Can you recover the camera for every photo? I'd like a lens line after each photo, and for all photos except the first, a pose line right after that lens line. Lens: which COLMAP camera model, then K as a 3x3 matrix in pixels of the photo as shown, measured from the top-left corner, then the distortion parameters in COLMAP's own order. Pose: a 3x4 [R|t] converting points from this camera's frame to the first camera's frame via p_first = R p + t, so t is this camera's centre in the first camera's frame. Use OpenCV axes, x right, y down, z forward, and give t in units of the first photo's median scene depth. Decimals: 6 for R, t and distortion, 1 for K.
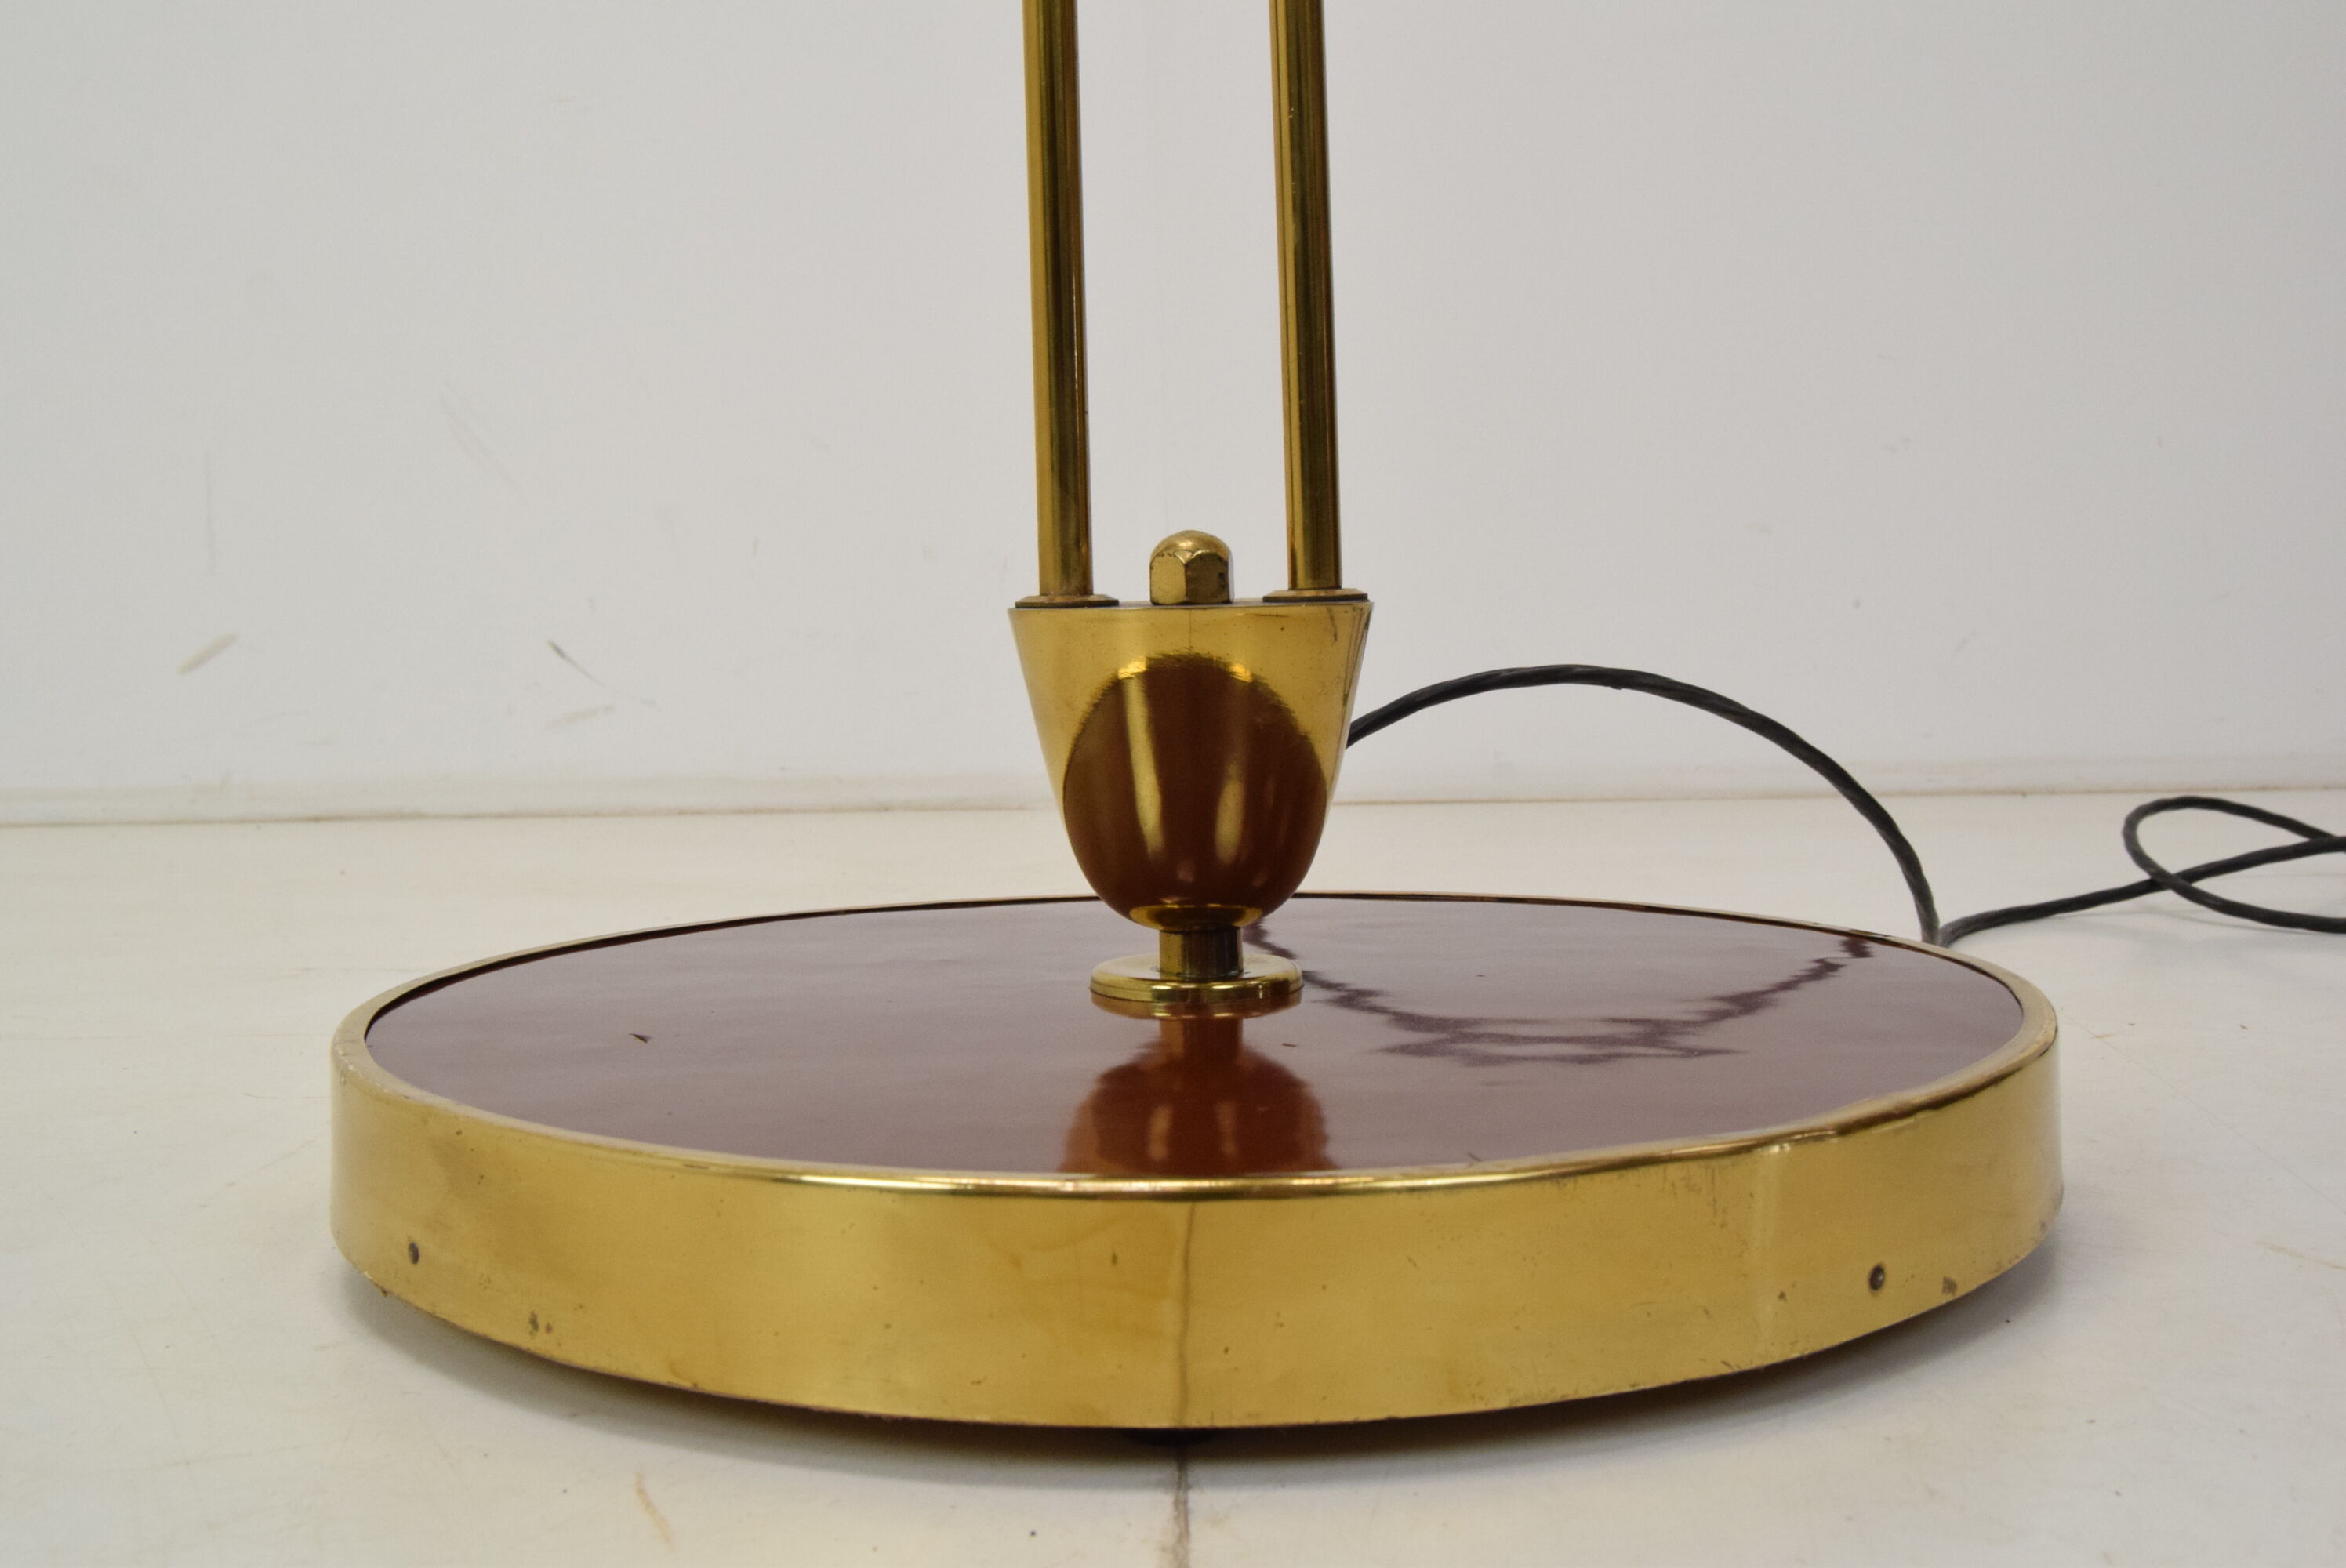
lens RADIAL K [[2285.3, 0, 1183.0], [0, 2285.3, 792.5], [0, 0, 1]] dist [-0.046126, 0.000000]
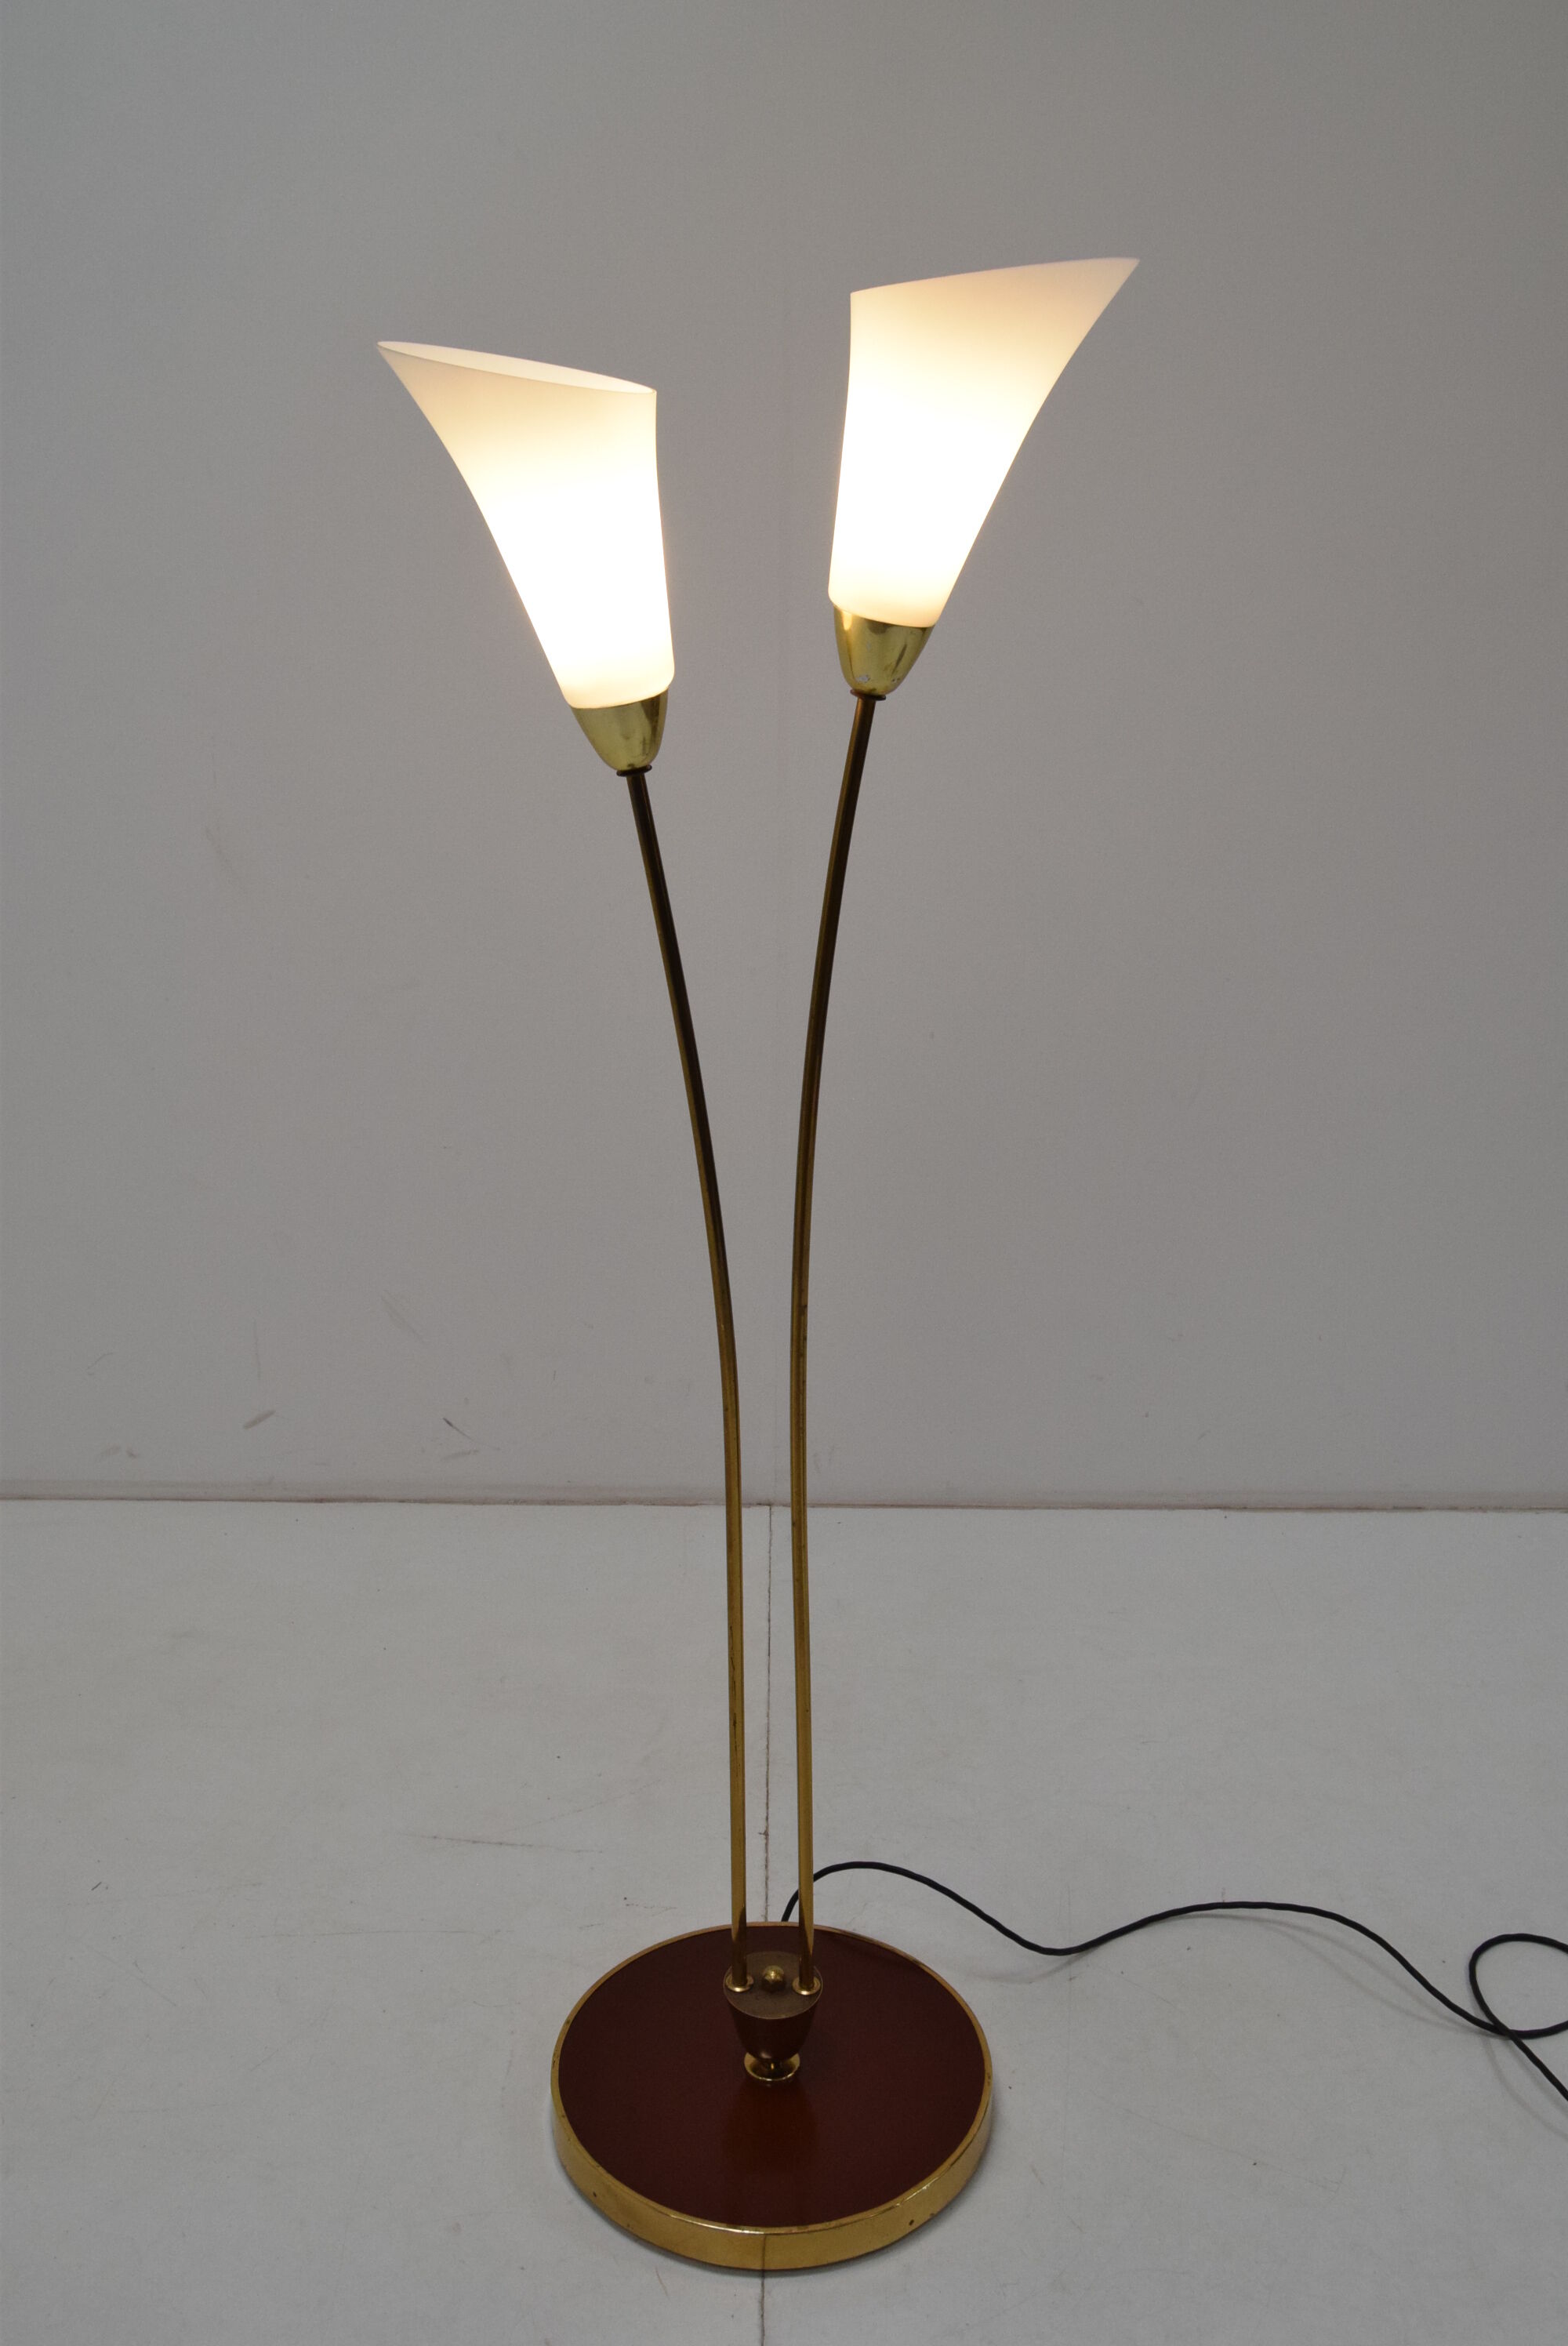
lens RADIAL K [[2294.1, 0, 791.0], [0, 2294.1, 1176.4], [0, 0, 1]] dist [-0.026598, 0.000000]
pose [[0.999662, 0.025867, 0.002642, -0.003520], [-0.025392, 0.949294, 0.313363, -0.850848], [0.005598, -0.313324, 0.949630, -0.720676]]
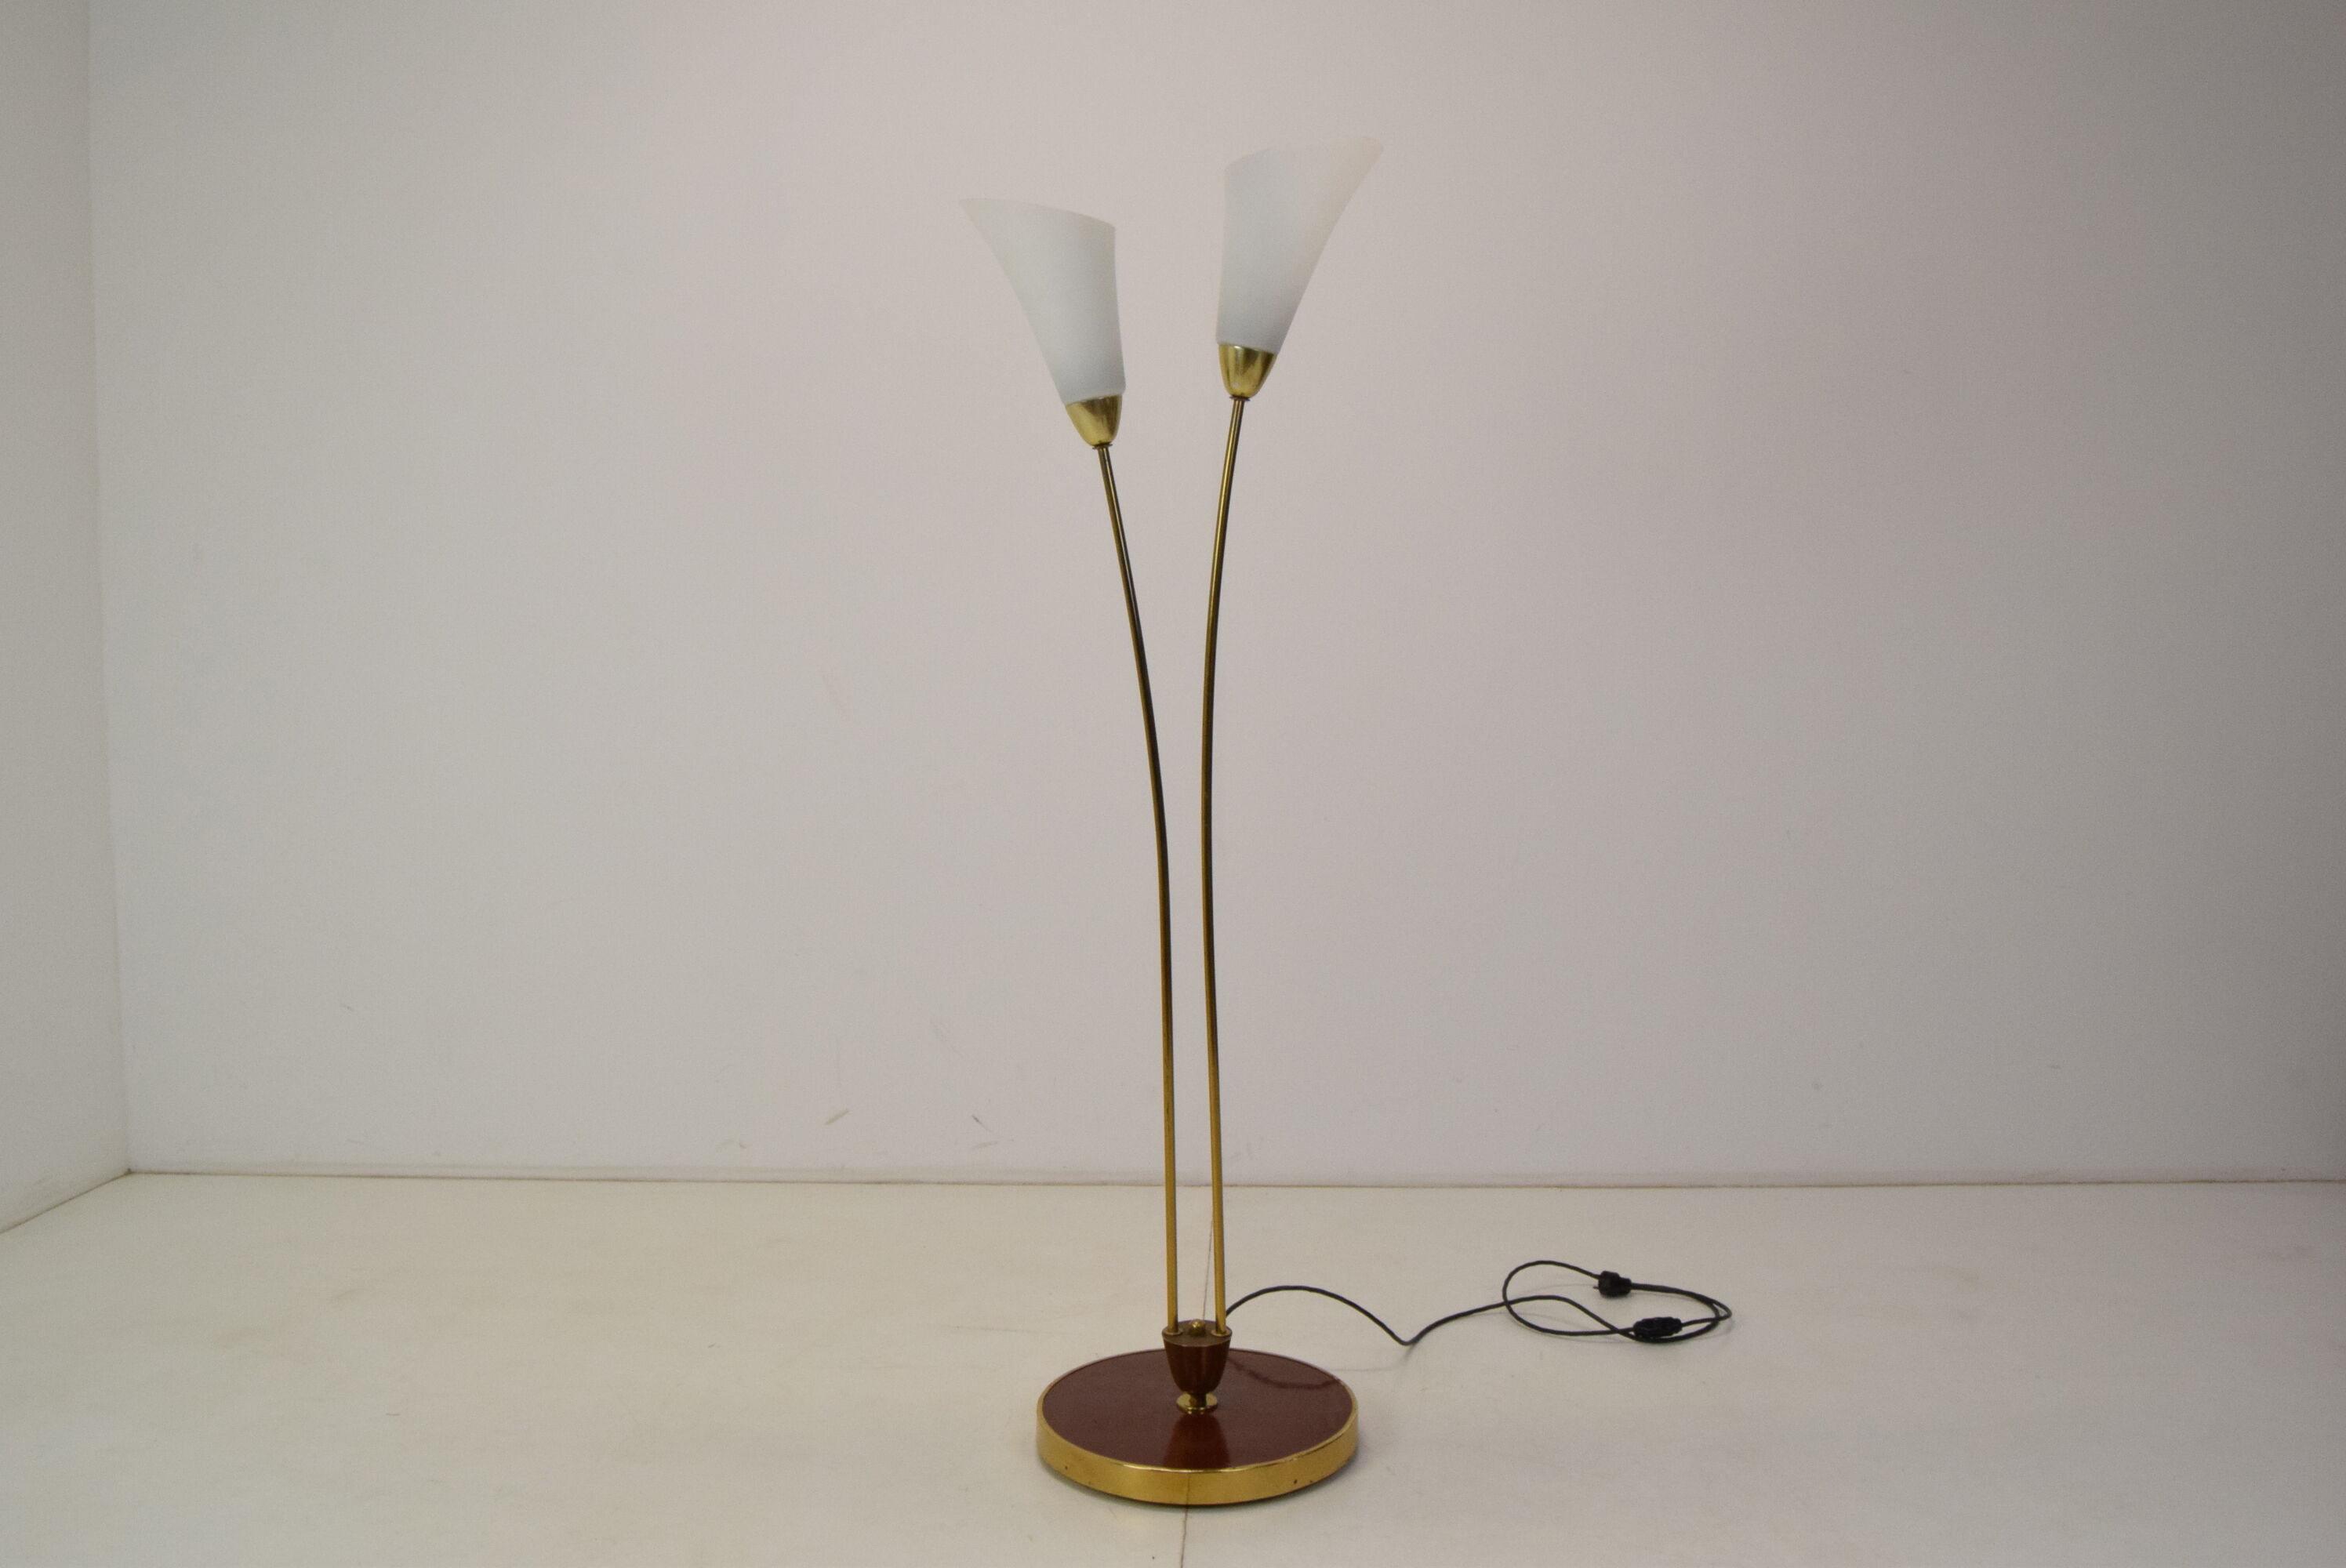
lens RADIAL K [[2017.4, 0, 1184.0], [0, 2017.4, 801.6], [0, 0, 1]] dist [-0.028495, 0.003012]
pose [[0.998506, 0.013393, -0.052970, 0.068509], [-0.011615, 0.999363, 0.033730, -0.491470], [0.053388, -0.033065, 0.998026, -1.200729]]
